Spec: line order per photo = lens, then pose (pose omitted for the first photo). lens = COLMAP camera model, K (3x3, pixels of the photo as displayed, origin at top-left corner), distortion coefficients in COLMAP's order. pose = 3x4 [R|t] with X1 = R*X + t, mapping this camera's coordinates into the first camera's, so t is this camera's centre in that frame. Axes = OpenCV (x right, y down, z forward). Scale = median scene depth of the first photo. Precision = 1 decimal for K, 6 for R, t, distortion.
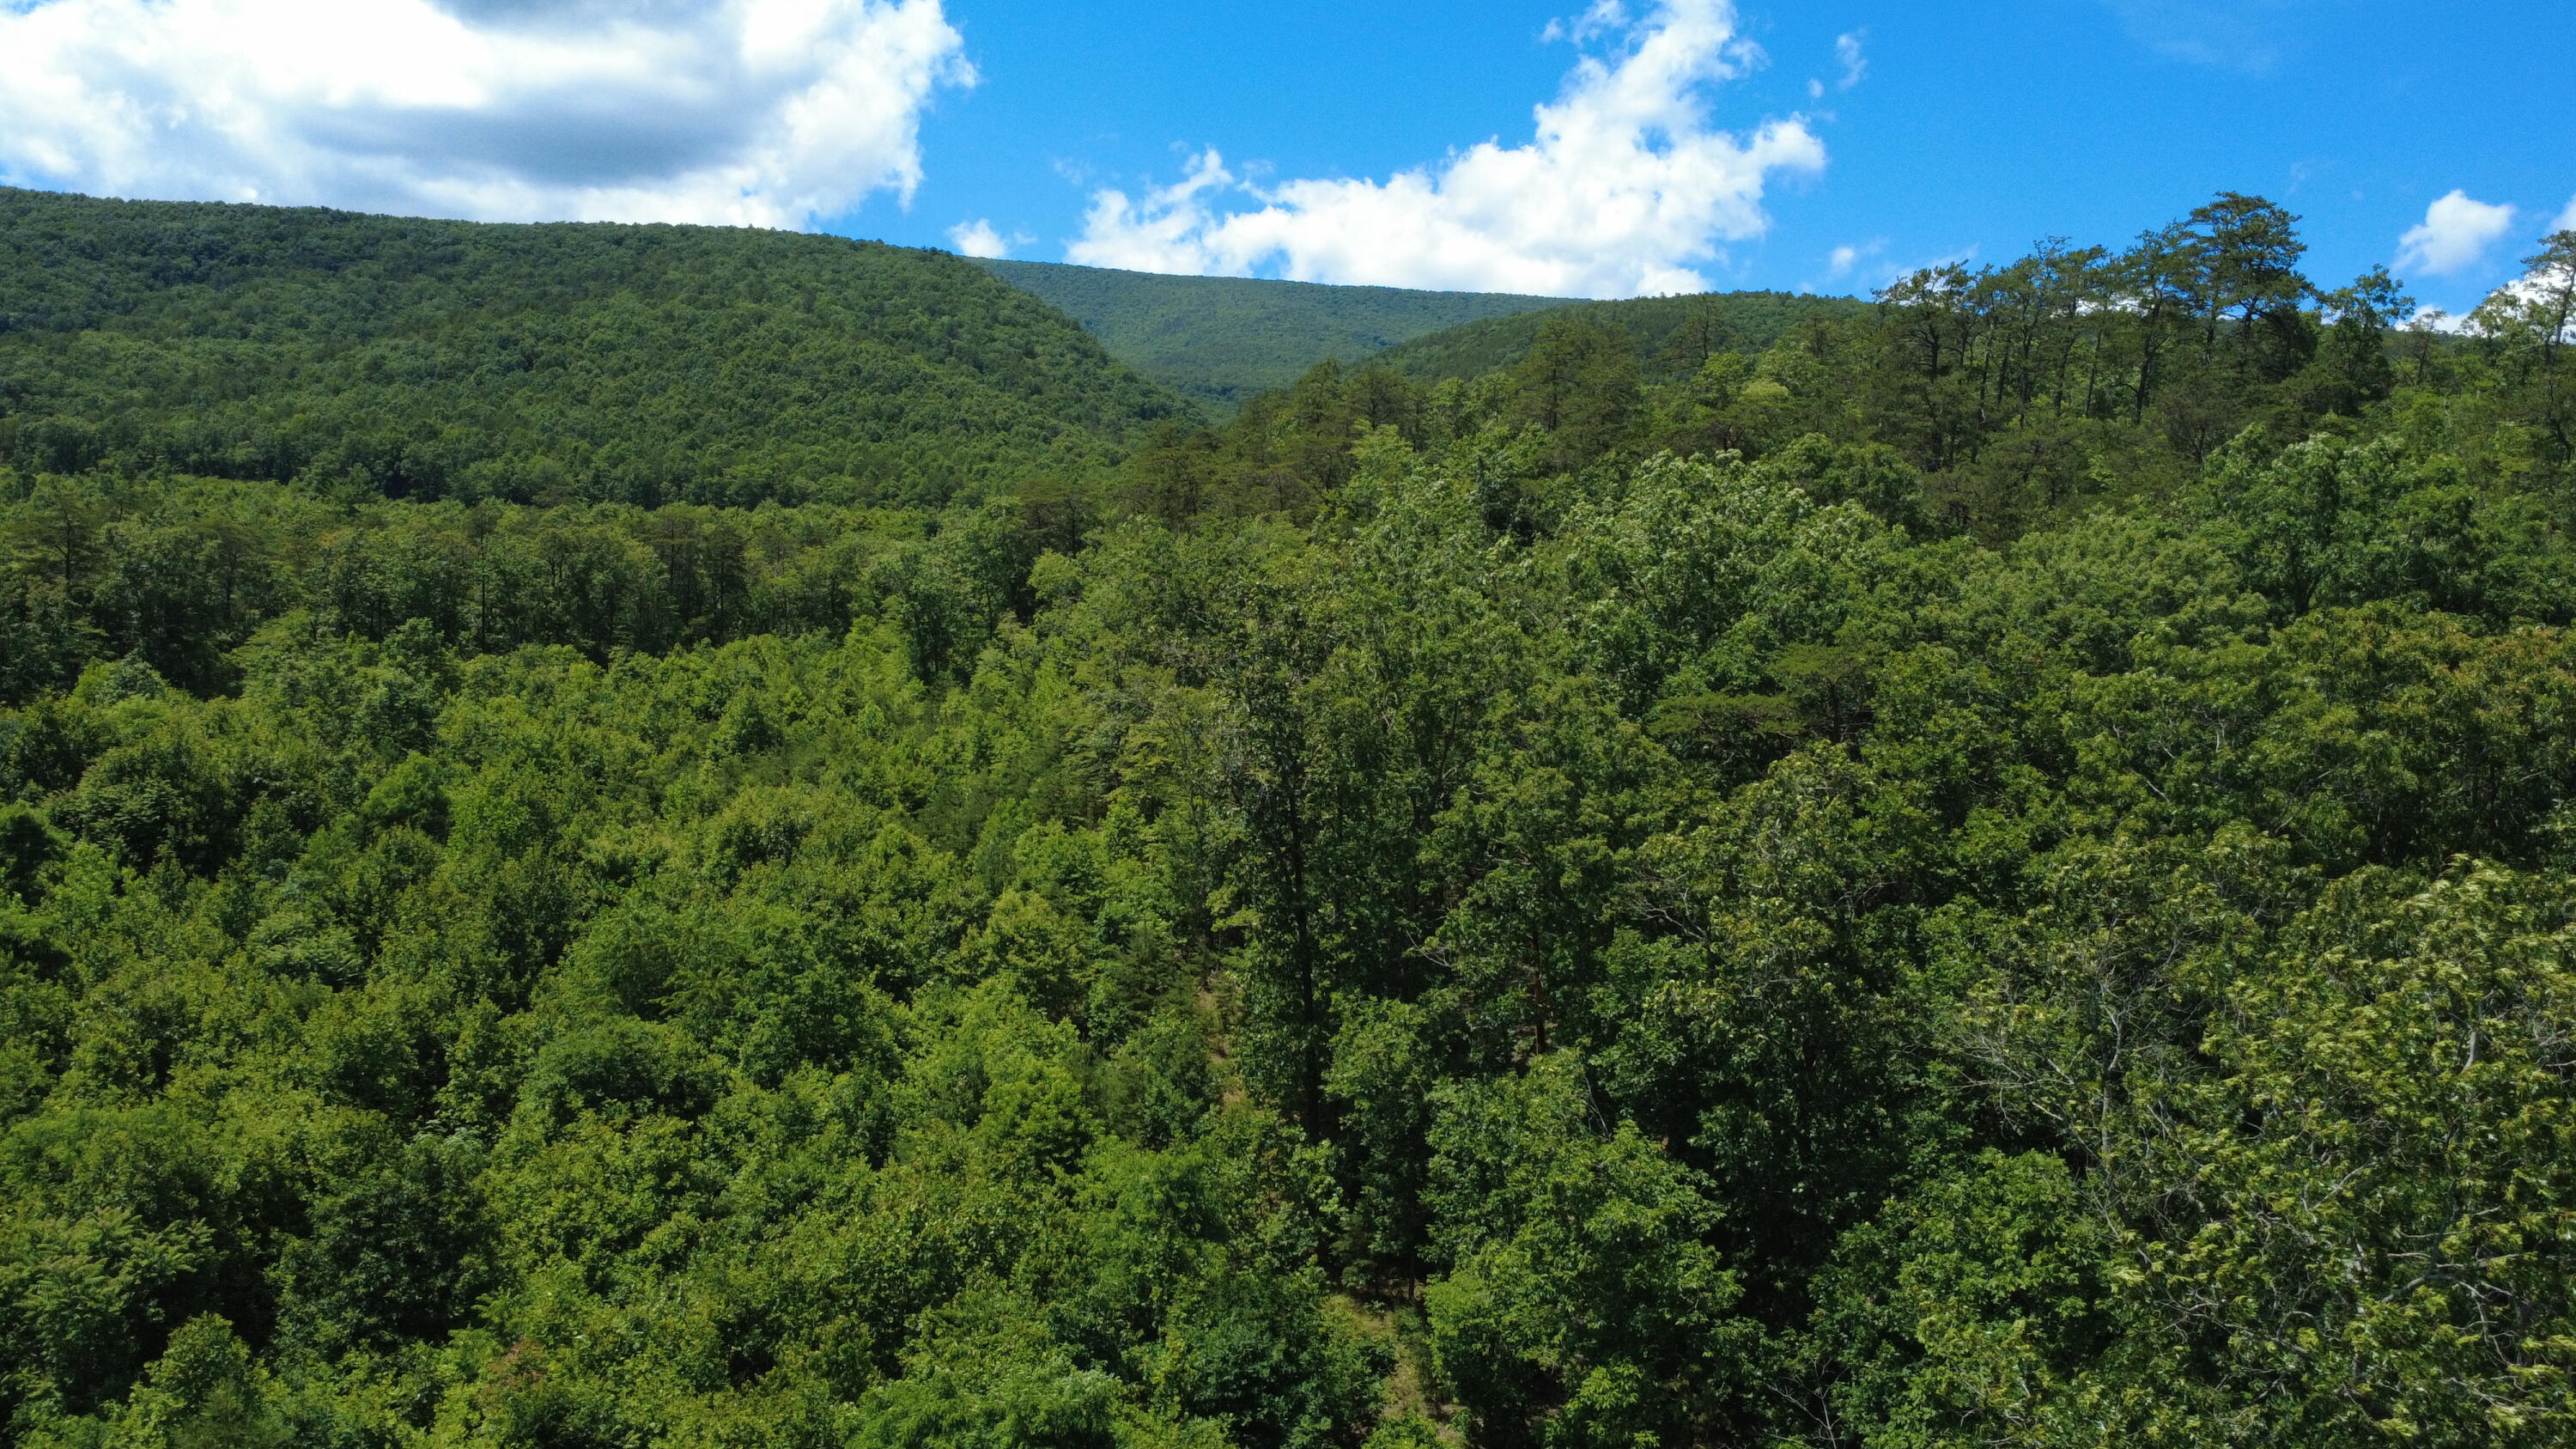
lens RADIAL K [[1885.0, 0, 1299.5], [0, 1885.0, 715.7], [0, 0, 1]] dist [0.000517, 0.005728]
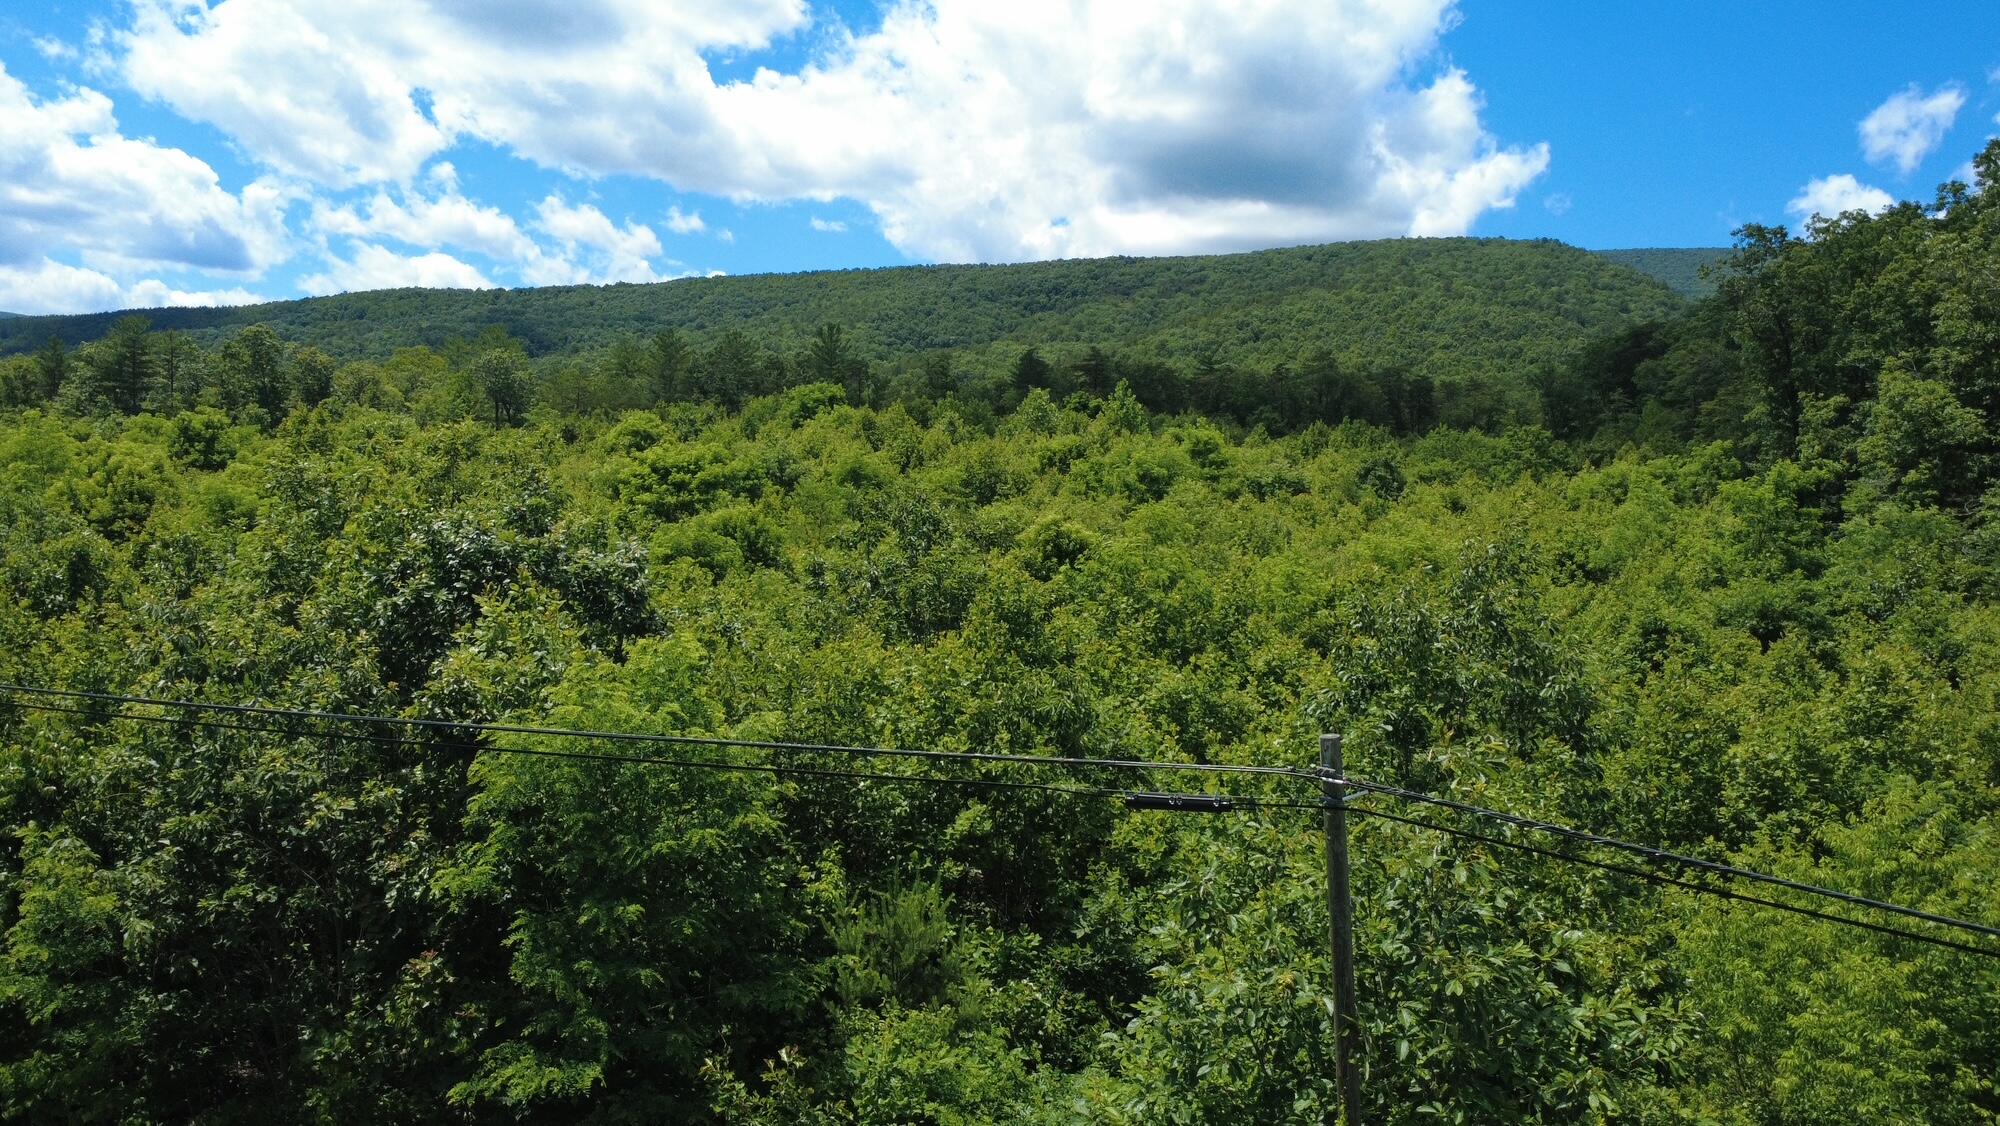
lens RADIAL K [[1456.0, 0, 998.0], [0, 1456.0, 556.5], [0, 0, 1]] dist [0.009504, 0.003506]
pose [[0.855307, 0.004095, -0.518105, 0.027817], [-0.027466, 0.998921, -0.037446, 0.121129], [0.517393, 0.046258, 0.854497, -0.249895]]
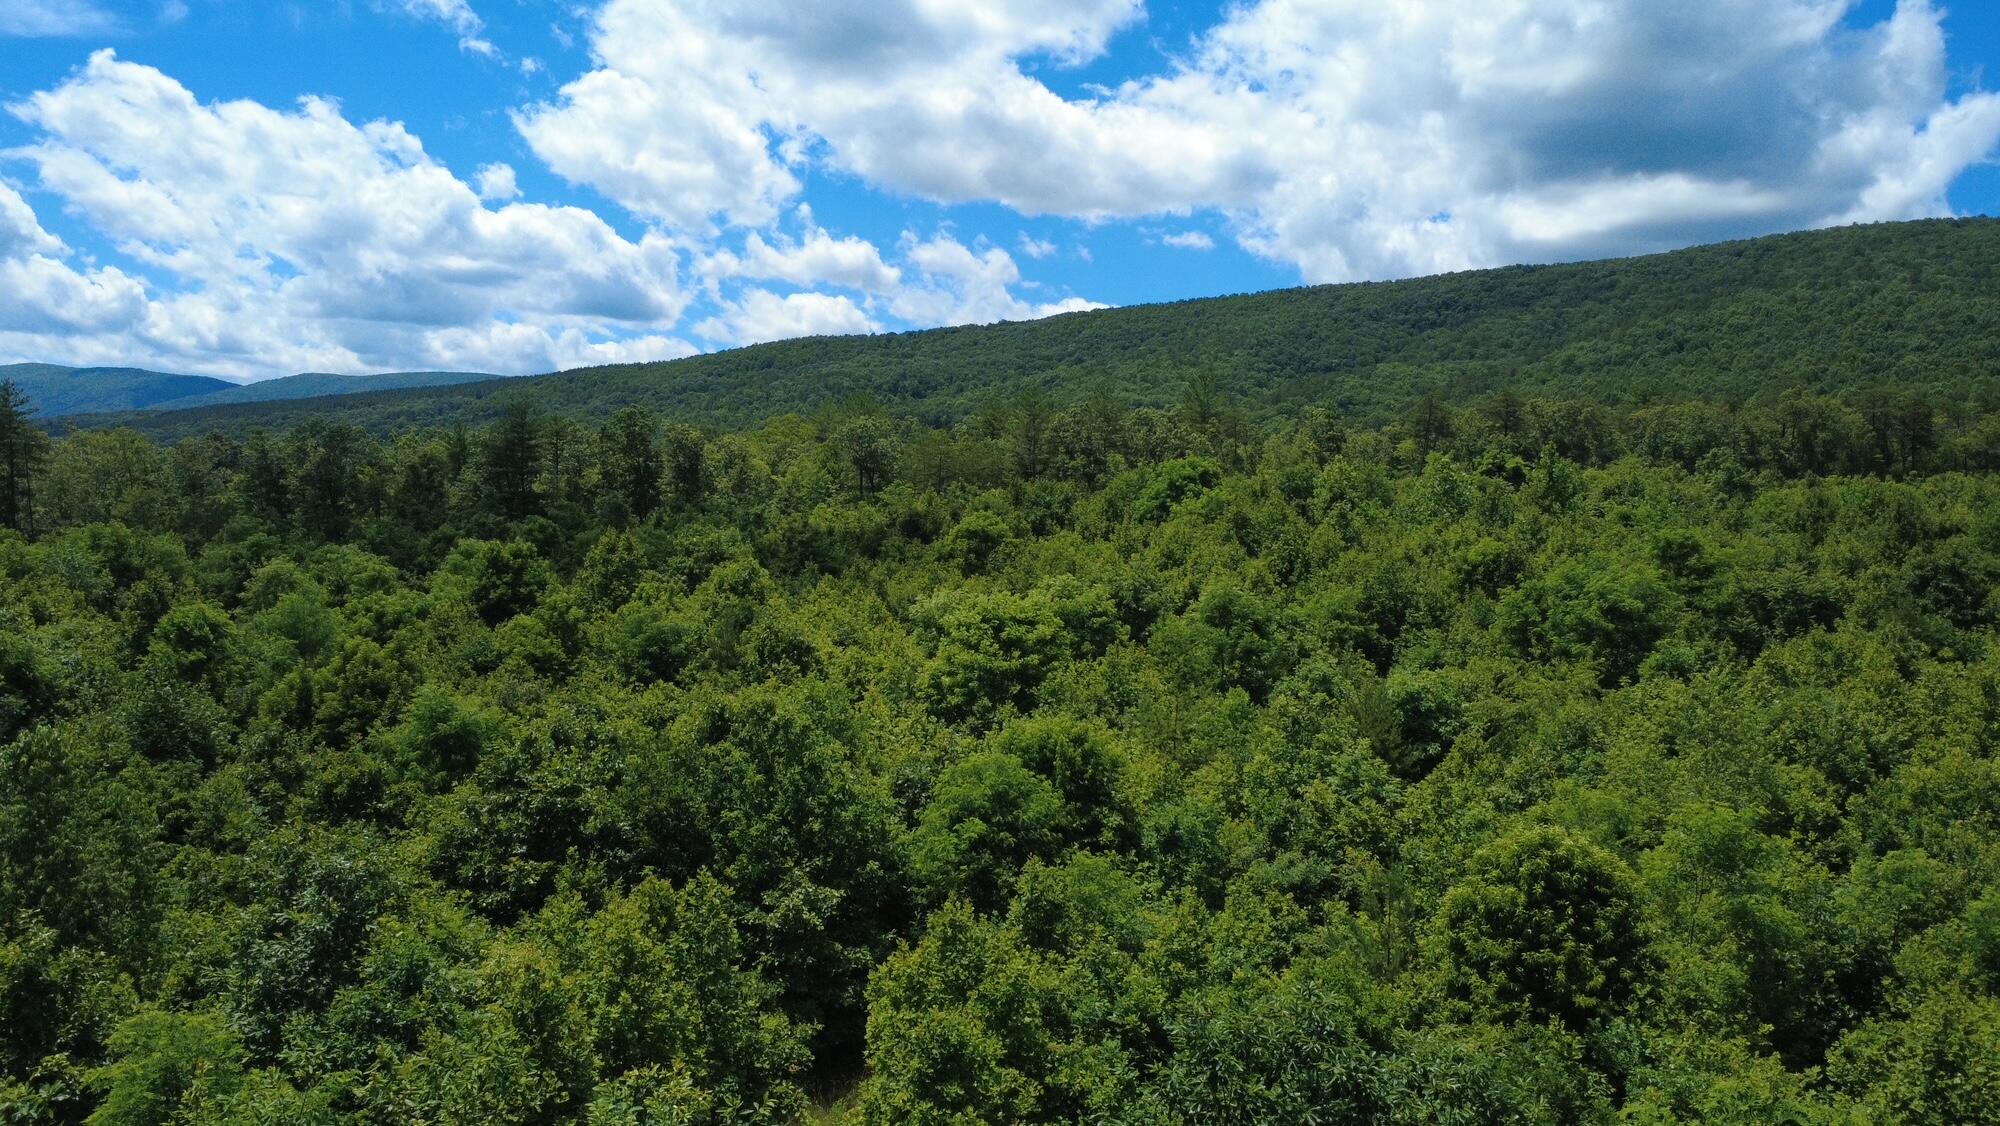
lens RADIAL K [[1456.0, 0, 1007.2], [0, 1456.0, 570.5], [0, 0, 1]] dist [0.009504, 0.003506]
pose [[0.698150, -0.007260, -0.715914, -0.020734], [-0.028657, 0.998864, -0.038076, 0.087226], [0.715377, 0.047099, 0.697149, -0.182296]]
